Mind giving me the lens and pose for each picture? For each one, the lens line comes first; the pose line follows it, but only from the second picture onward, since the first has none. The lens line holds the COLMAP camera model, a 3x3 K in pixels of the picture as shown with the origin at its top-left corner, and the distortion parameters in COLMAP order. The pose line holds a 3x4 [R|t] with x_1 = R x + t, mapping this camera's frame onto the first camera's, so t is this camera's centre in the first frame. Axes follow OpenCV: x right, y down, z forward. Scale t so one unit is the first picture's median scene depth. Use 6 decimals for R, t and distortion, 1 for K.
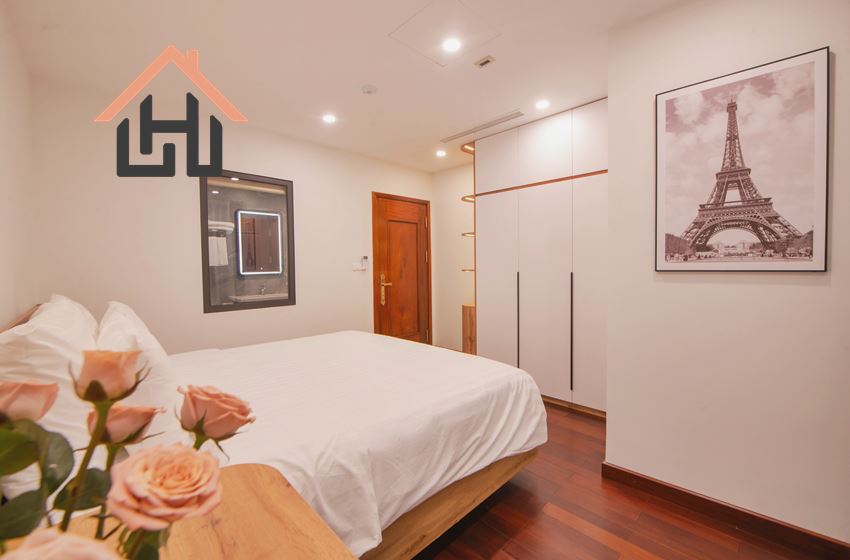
lens RADIAL K [[346.6, 0, 426.9], [0, 346.6, 276.5], [0, 0, 1]] dist [-0.017269, -0.000331]
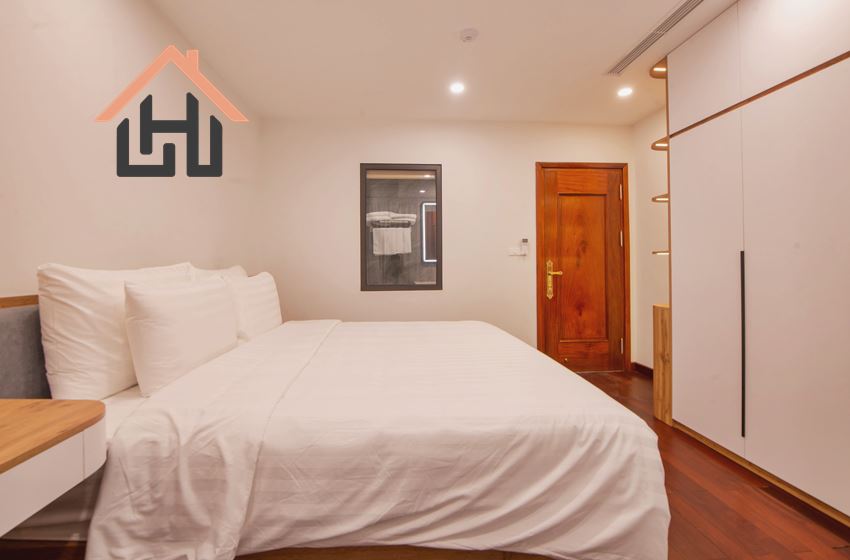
lens RADIAL K [[351.0, 0, 426.2], [0, 351.0, 264.2], [0, 0, 1]] dist [-0.018676, -0.000126]
pose [[0.751478, 0.003914, -0.659746, 0.218331], [-0.024614, 0.999453, -0.022107, 0.029592], [0.659299, 0.032852, 0.751163, 0.206170]]
